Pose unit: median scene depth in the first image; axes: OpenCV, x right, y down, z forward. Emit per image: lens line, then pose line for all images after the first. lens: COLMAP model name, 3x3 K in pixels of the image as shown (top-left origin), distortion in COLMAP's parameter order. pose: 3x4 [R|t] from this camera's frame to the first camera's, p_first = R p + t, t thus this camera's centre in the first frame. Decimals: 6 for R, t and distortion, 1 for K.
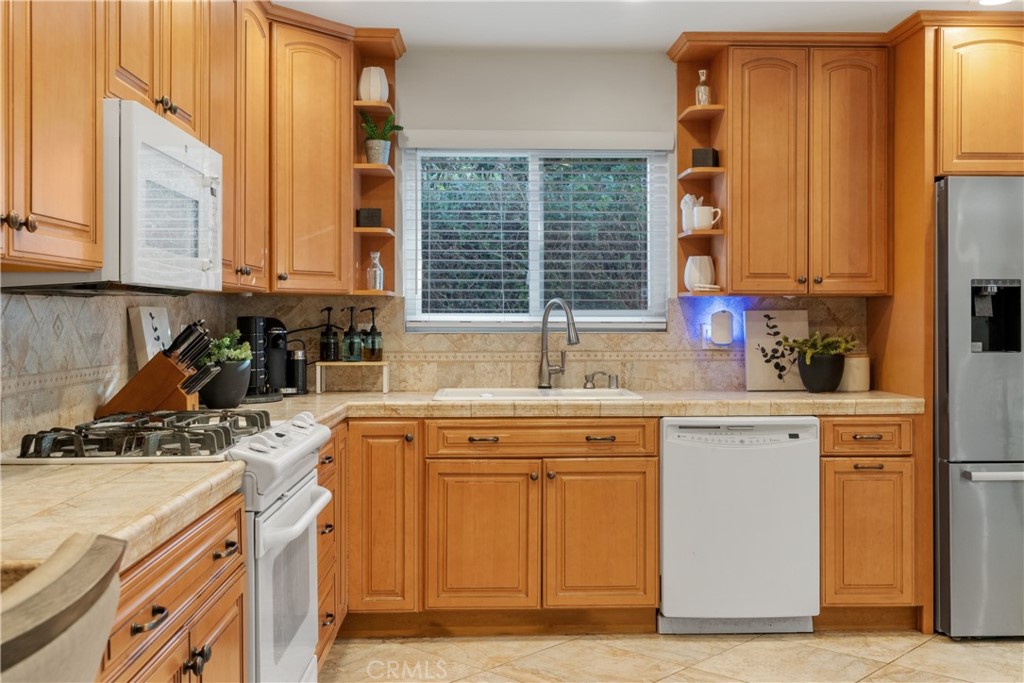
lens RADIAL K [[1020.9, 0, 520.8], [0, 1020.9, 320.2], [0, 0, 1]] dist [0.022896, 0.000272]
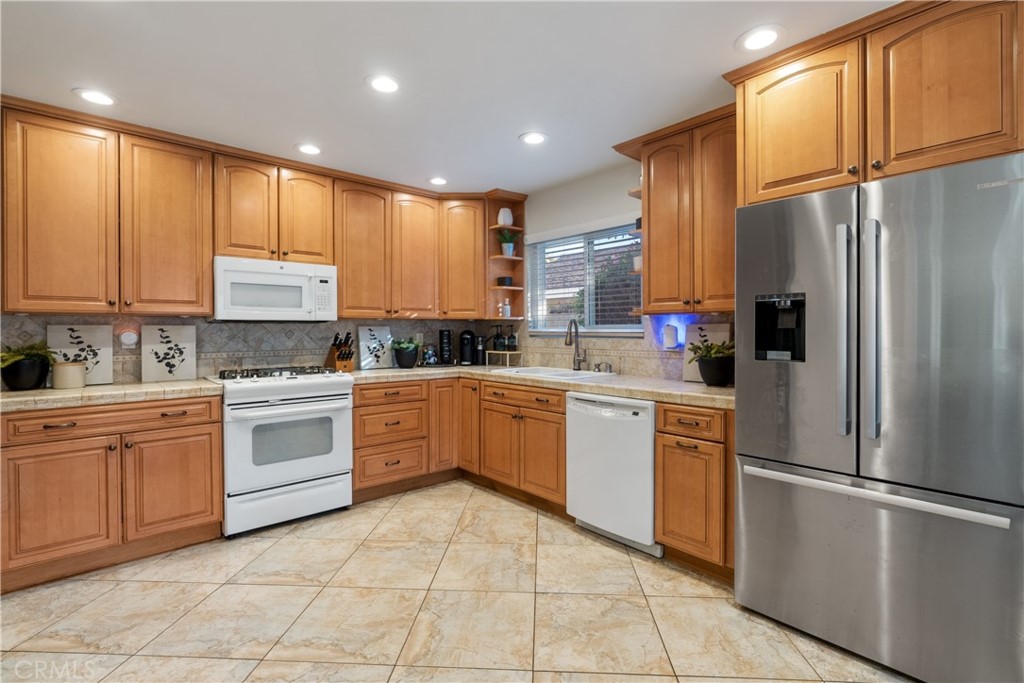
lens RADIAL K [[468.1, 0, 512.3], [0, 468.1, 331.5], [0, 0, 1]] dist [-0.001143, 0.000289]
pose [[0.630771, 0.000283, -0.775969, 0.624712], [0.002440, 0.999994, 0.002348, -0.001859], [0.775965, -0.003375, 0.630766, 0.435280]]
